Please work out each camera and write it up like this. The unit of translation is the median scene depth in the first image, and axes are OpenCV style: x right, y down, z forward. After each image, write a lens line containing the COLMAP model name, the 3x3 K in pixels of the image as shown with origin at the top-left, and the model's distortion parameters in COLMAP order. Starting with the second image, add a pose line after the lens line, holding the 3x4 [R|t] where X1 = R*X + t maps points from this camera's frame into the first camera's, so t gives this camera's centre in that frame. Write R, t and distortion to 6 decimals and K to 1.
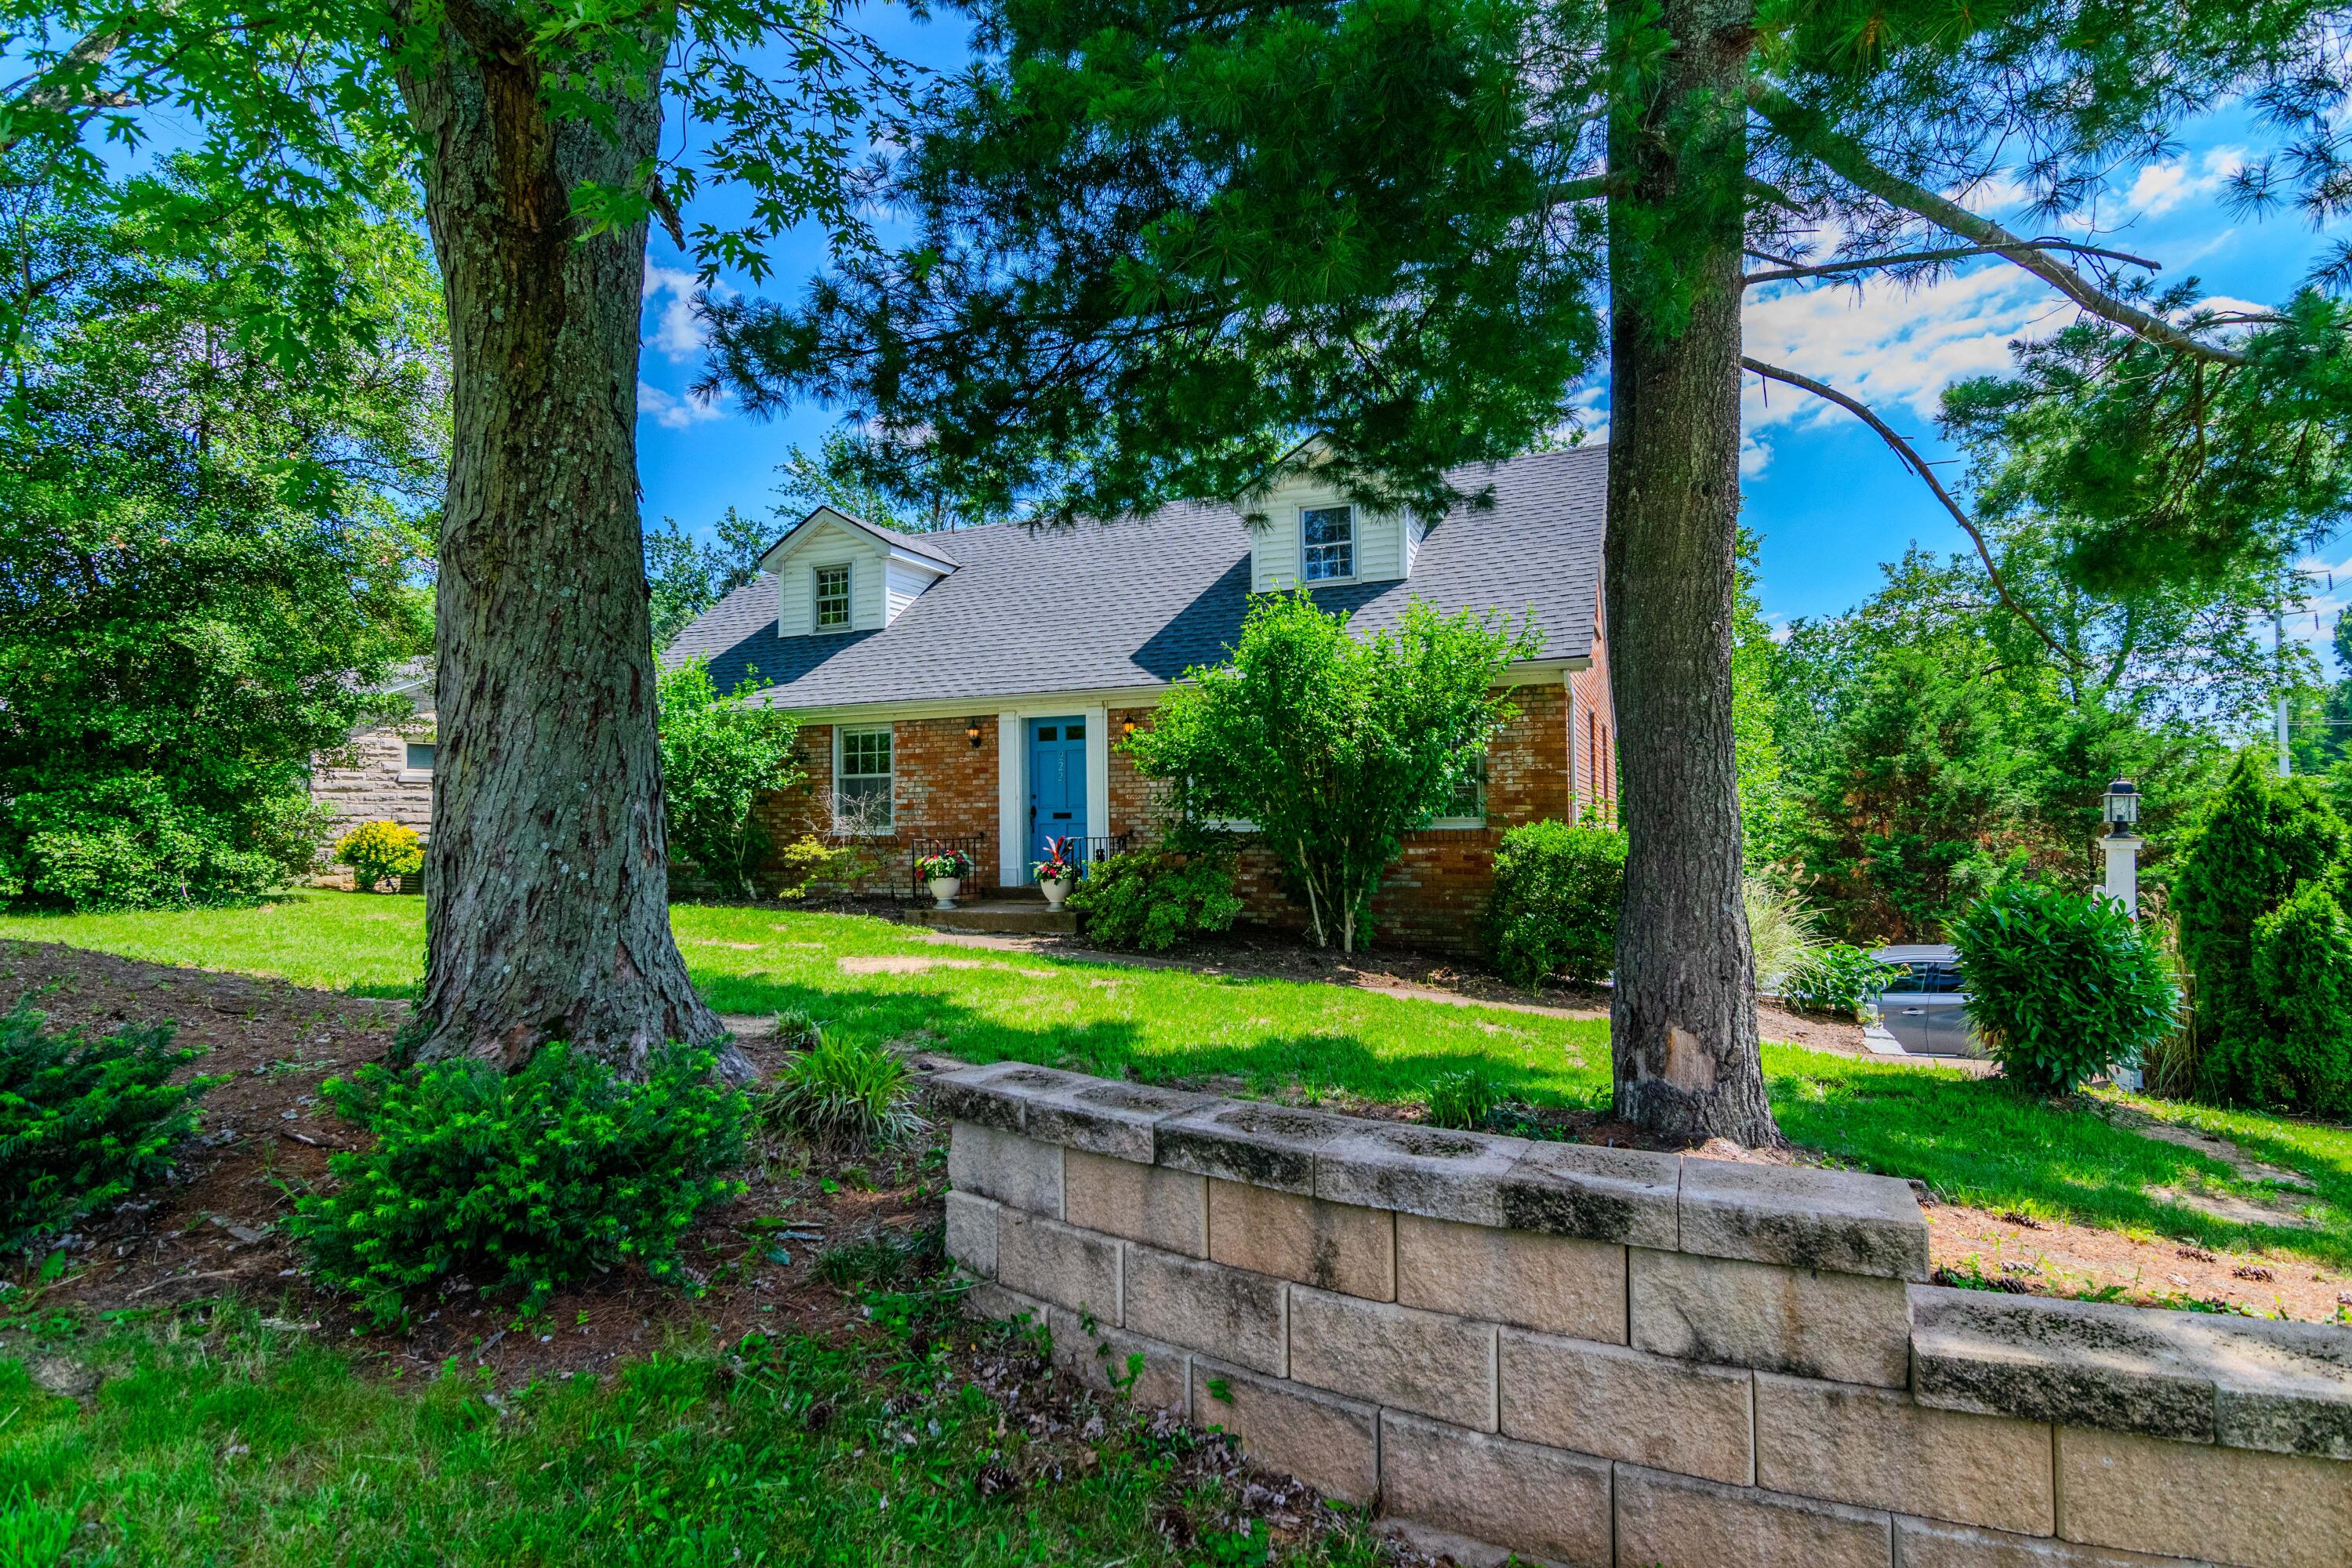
lens RADIAL K [[1180.3, 0, 1176.0], [0, 1180.3, 784.0], [0, 0, 1]] dist [-0.002790, -0.000541]
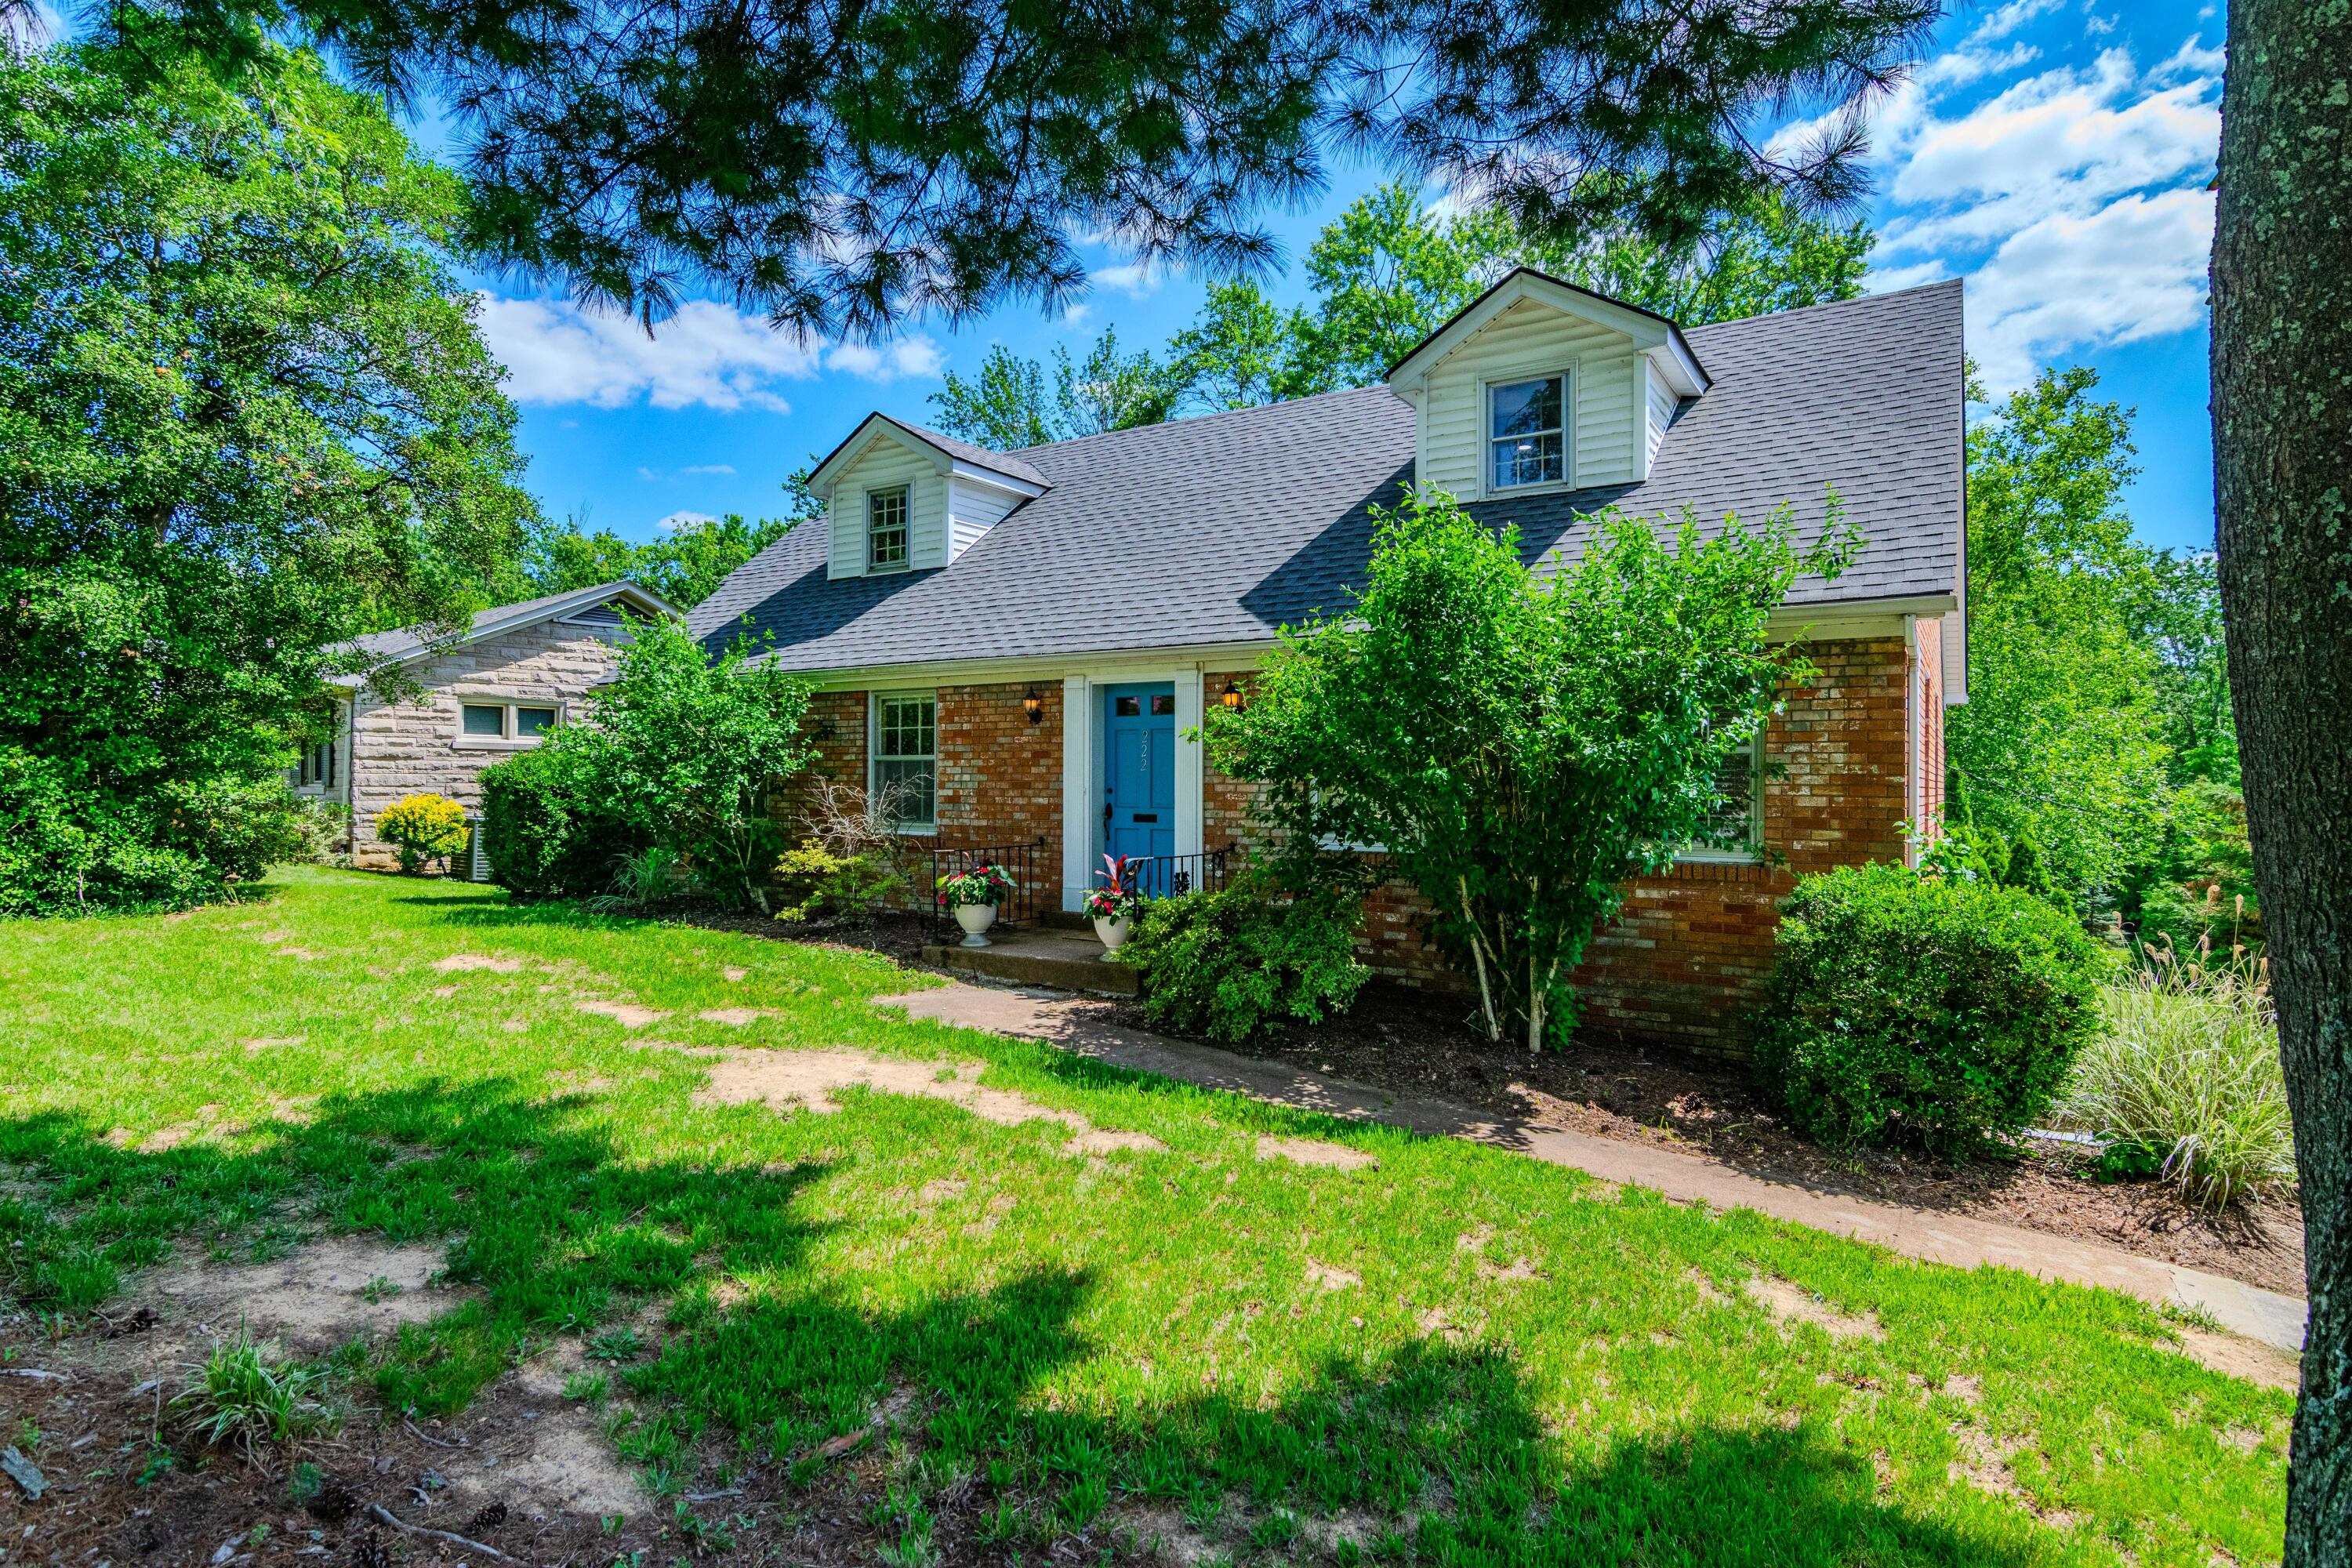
lens RADIAL K [[1256.1, 0, 1176.0], [0, 1256.1, 784.0], [0, 0, 1]] dist [-0.003865, -0.000756]
pose [[0.986089, 0.016758, -0.165374, 0.051228], [-0.010889, 0.999280, 0.036332, -0.023026], [0.165864, -0.034025, 0.985562, 0.234763]]
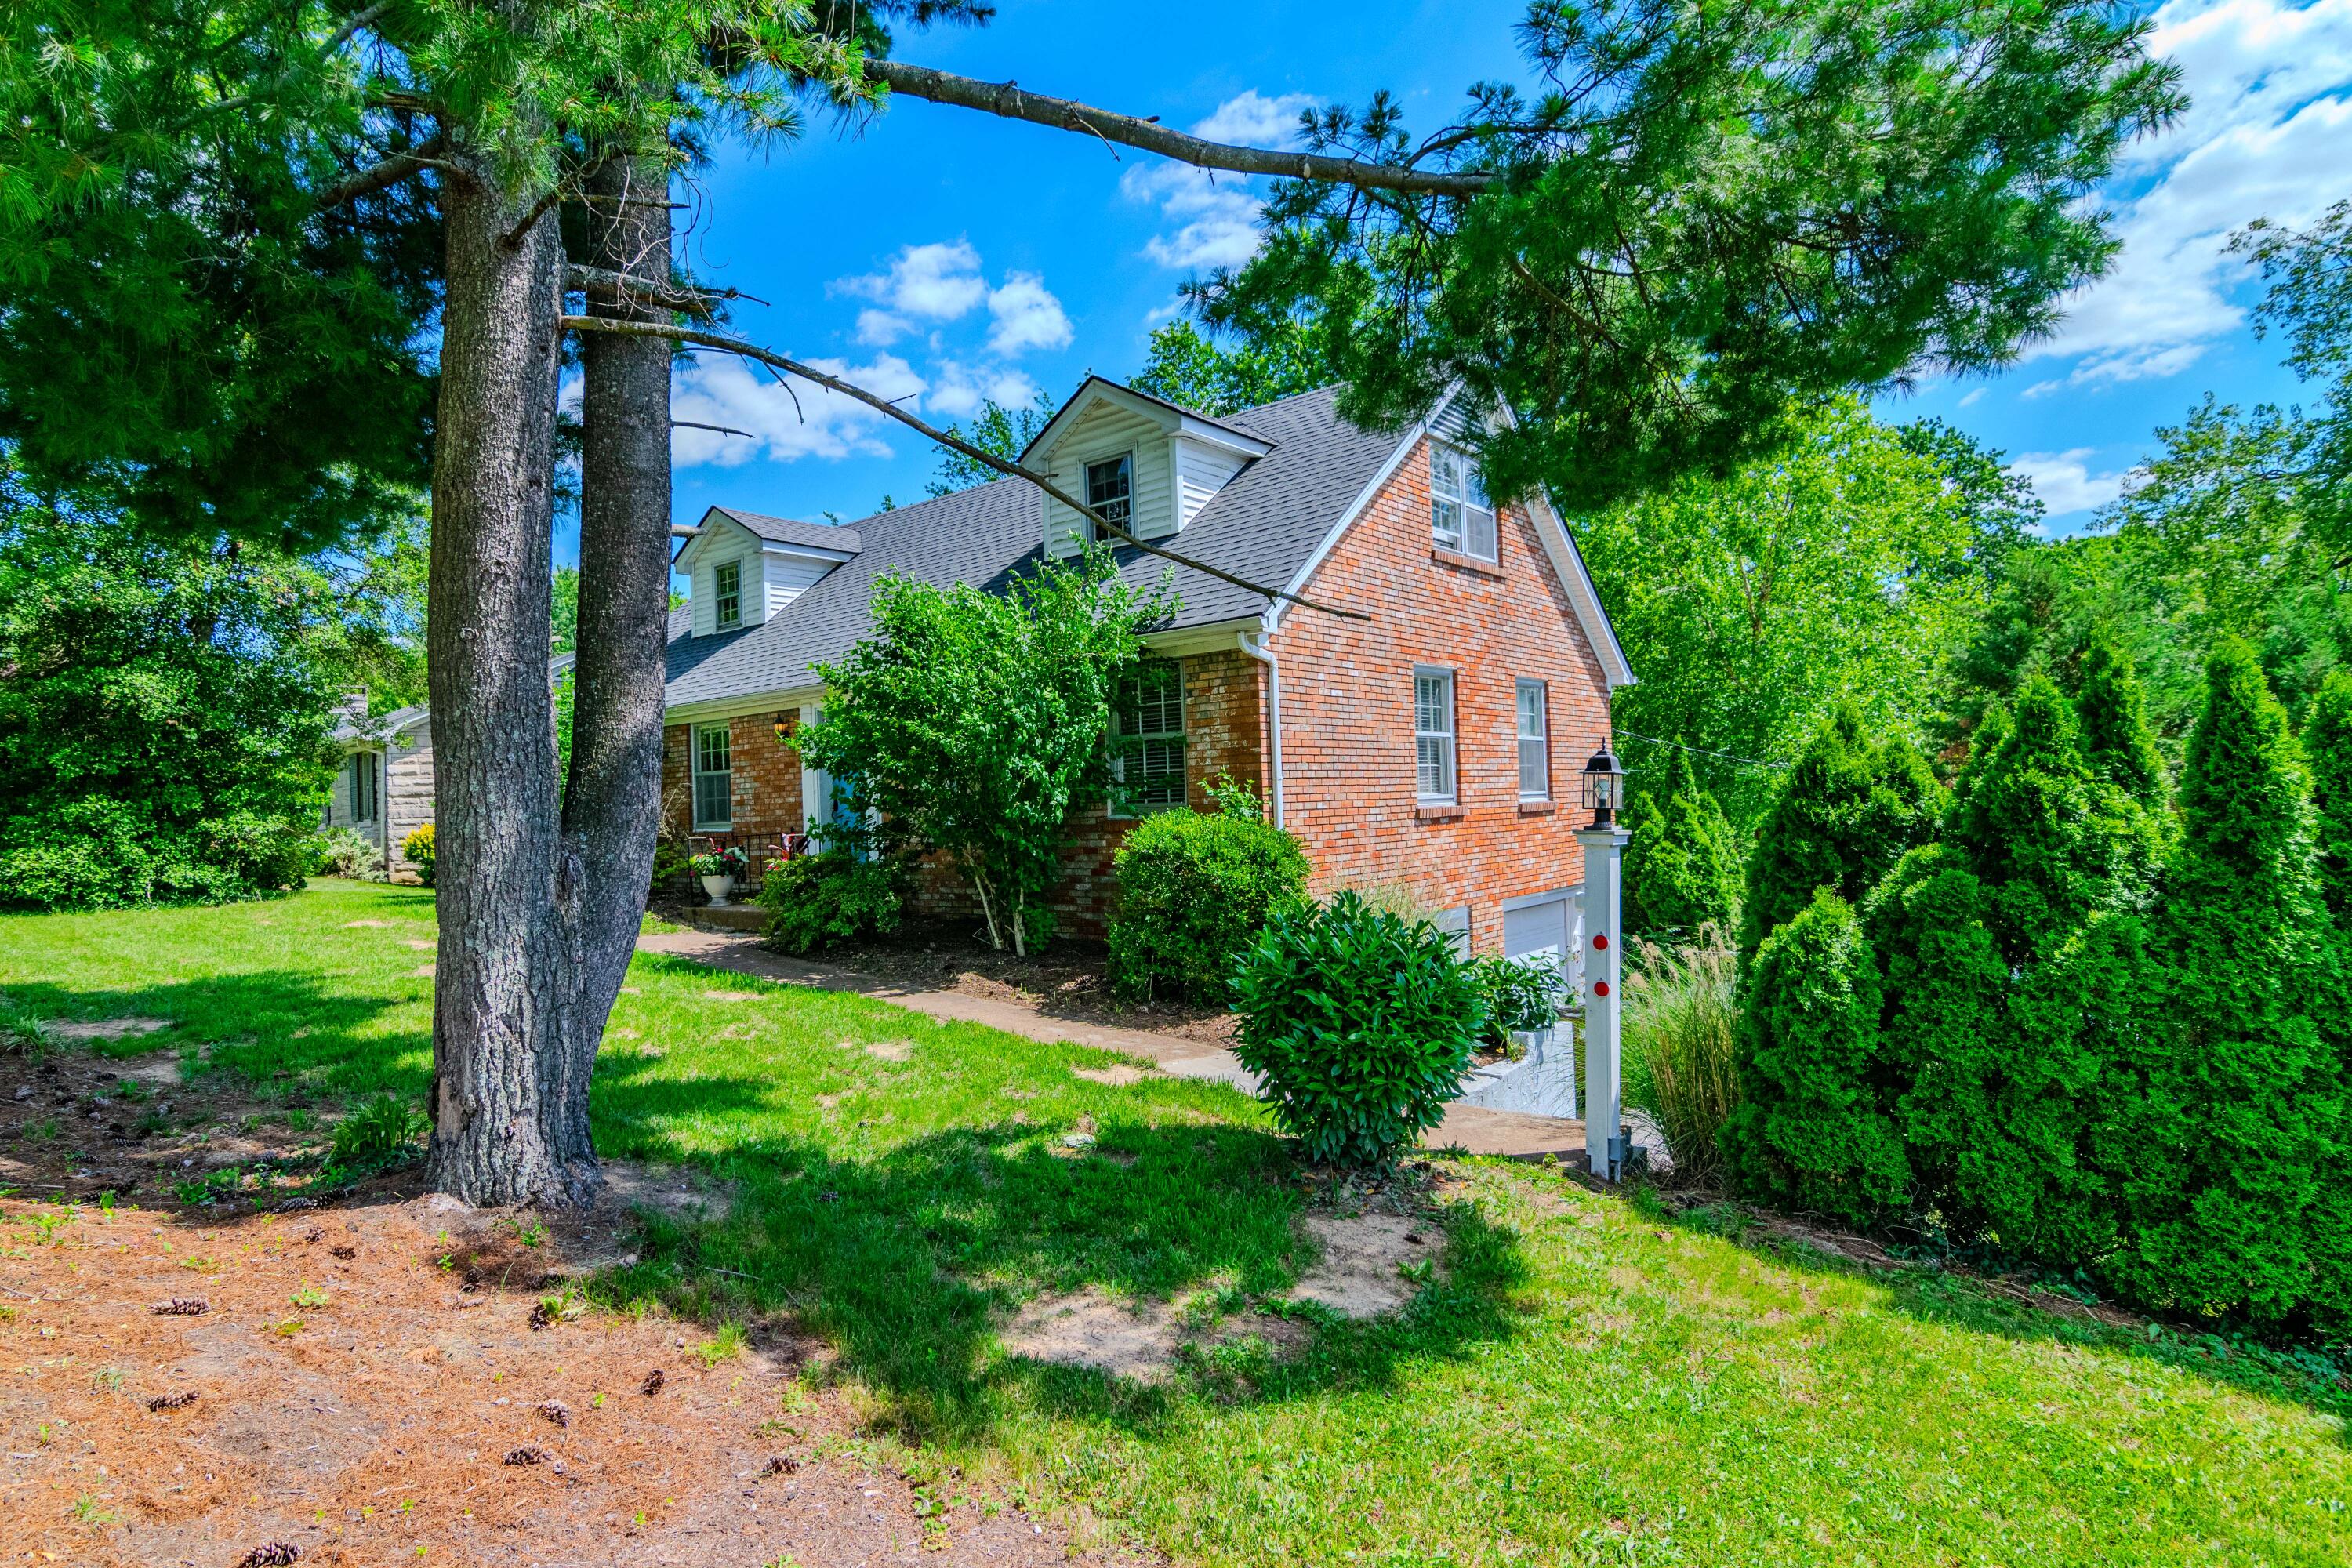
lens RADIAL K [[1246.1, 0, 1131.9], [0, 1246.1, 802.2], [0, 0, 1]] dist [-0.003494, -0.000519]
pose [[0.956947, -0.026828, -0.289022, 0.417317], [0.038840, 0.998600, 0.035904, -0.006791], [0.287654, -0.045584, 0.956649, 0.083950]]
